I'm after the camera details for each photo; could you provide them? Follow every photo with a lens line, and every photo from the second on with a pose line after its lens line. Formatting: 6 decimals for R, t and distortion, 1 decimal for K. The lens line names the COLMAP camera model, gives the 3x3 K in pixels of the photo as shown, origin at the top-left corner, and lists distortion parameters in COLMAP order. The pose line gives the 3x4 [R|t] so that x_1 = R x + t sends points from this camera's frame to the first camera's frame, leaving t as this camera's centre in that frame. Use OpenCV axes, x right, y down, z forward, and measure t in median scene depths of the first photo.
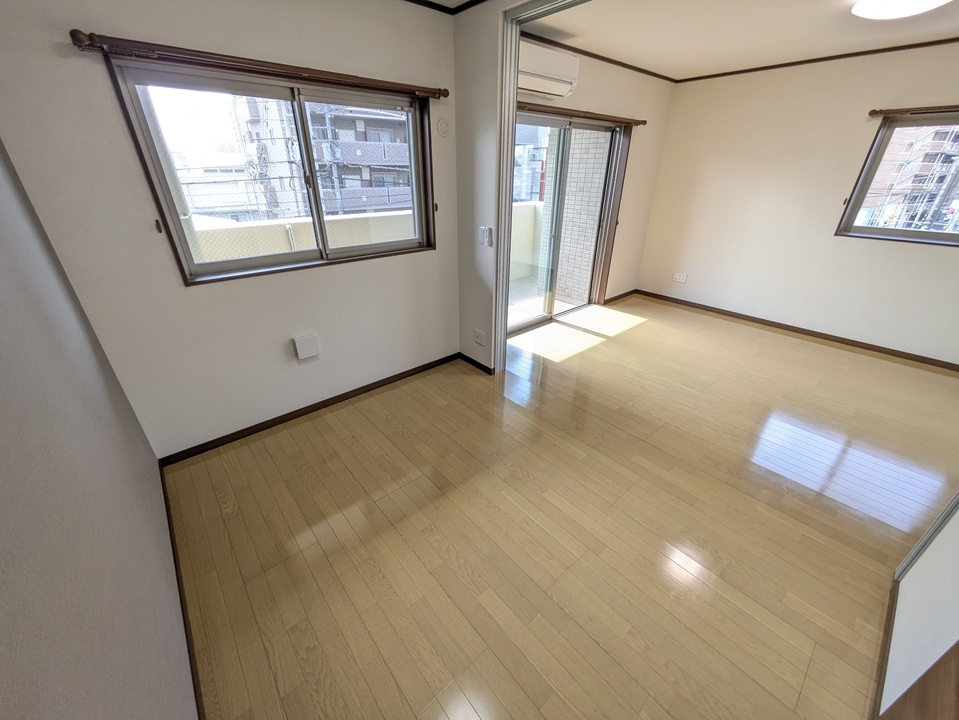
lens RADIAL K [[379.1, 0, 479.5], [0, 379.1, 360.0], [0, 0, 1]] dist [0.000340, 0.000554]
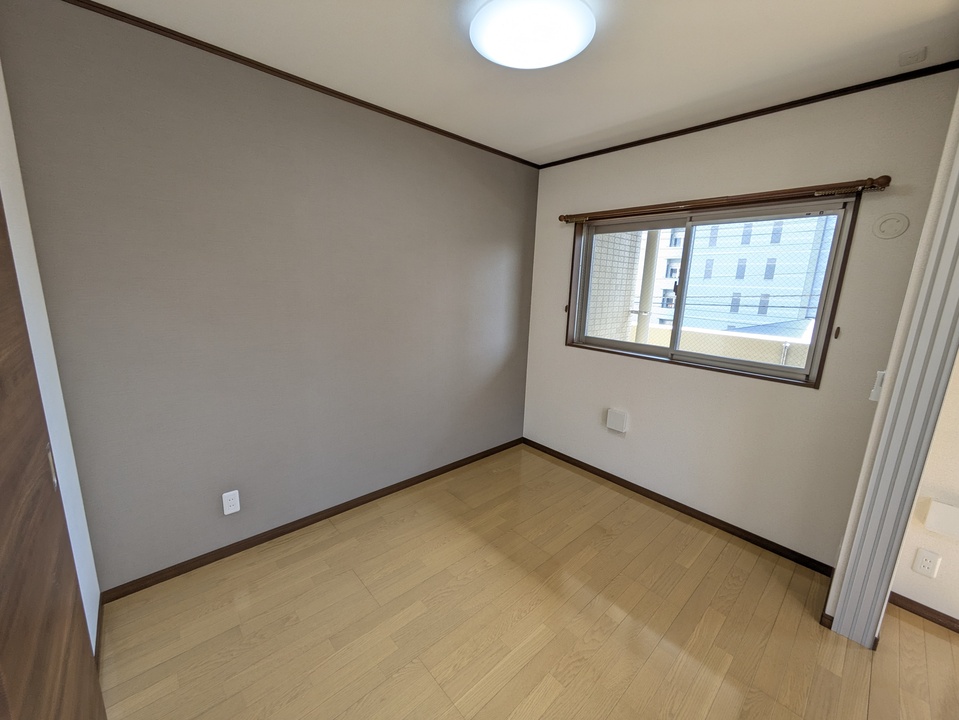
lens RADIAL K [[381.1, 0, 479.5], [0, 381.1, 360.0], [0, 0, 1]] dist [-0.000318, 0.000109]
pose [[0.024668, 0.199595, -0.979568, 0.610327], [-0.480093, 0.861843, 0.163518, -0.178799], [0.876871, 0.466250, 0.117084, 0.410790]]
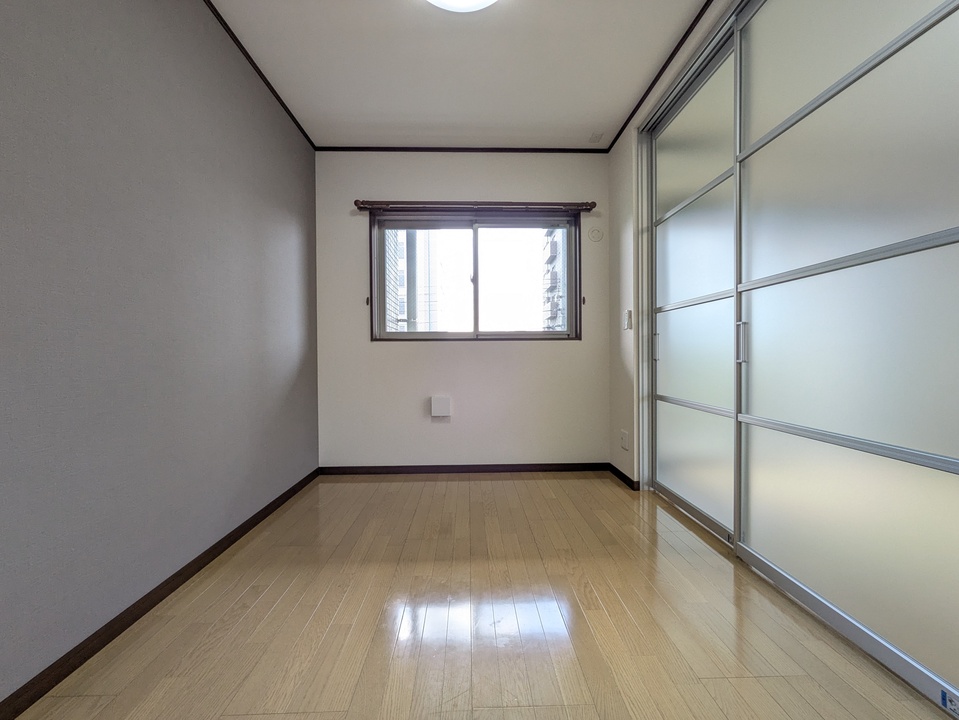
lens RADIAL K [[379.1, 0, 479.5], [0, 379.1, 360.0], [0, 0, 1]] dist [0.000340, 0.000554]
pose [[0.775754, -0.003973, -0.631023, 0.348899], [-0.275251, 0.897707, -0.344034, 0.195200], [0.567841, 0.440575, 0.695306, 0.207712]]
